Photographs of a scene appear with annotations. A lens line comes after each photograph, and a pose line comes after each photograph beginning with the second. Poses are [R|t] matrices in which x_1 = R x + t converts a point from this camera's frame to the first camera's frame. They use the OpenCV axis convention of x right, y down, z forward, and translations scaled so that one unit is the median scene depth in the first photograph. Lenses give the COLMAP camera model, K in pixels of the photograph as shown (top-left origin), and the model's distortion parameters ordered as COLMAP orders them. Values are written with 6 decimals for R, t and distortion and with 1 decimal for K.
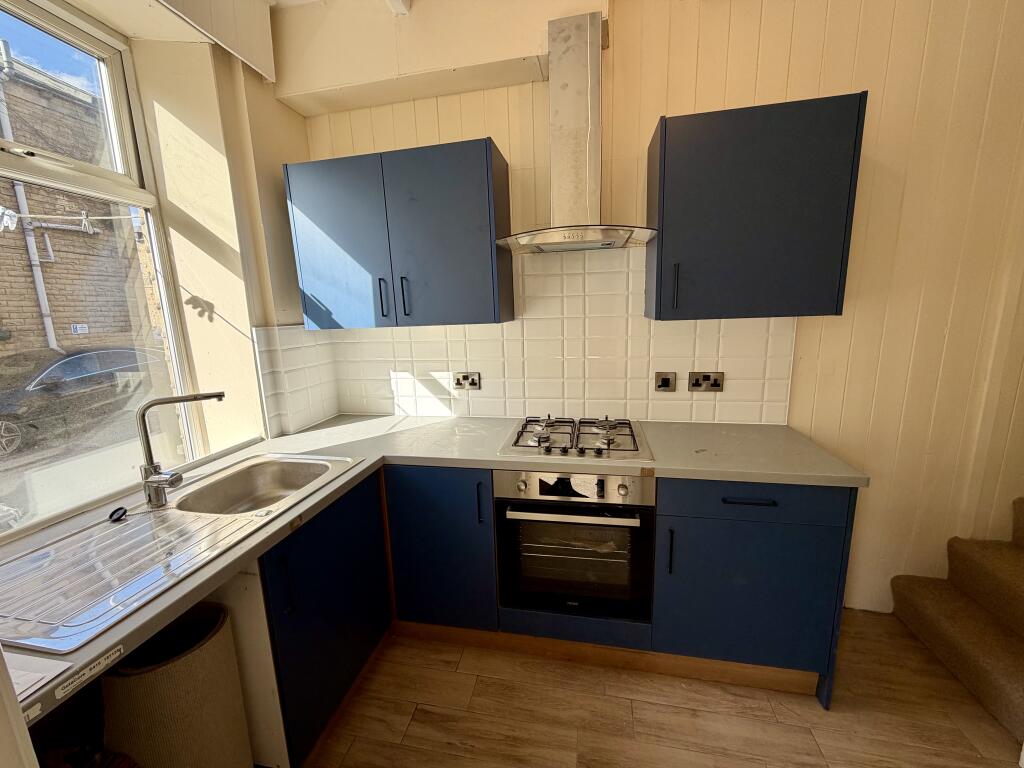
lens RADIAL K [[409.9, 0, 509.7], [0, 409.9, 383.4], [0, 0, 1]] dist [0.000457, 0.000267]
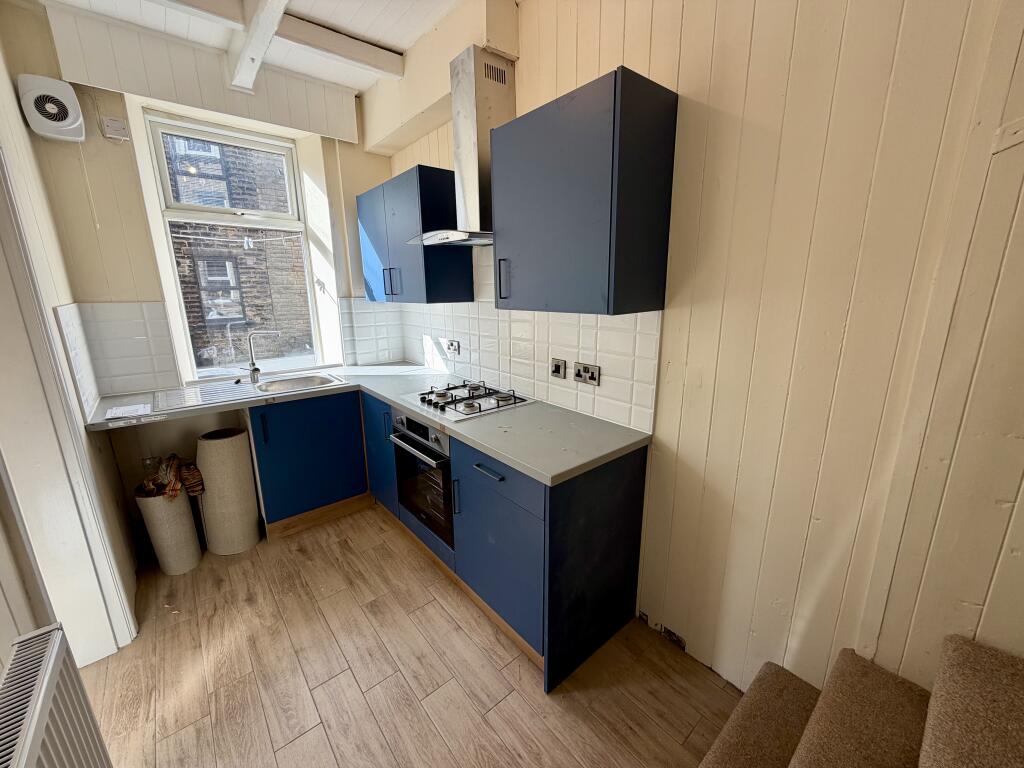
lens RADIAL K [[409.9, 0, 509.7], [0, 409.9, 383.4], [0, 0, 1]] dist [0.000457, 0.000267]
pose [[0.777886, 0.171995, -0.604410, 1.006129], [-0.132753, 0.985085, 0.109468, -0.069847], [0.614223, -0.004917, 0.789117, 0.103158]]
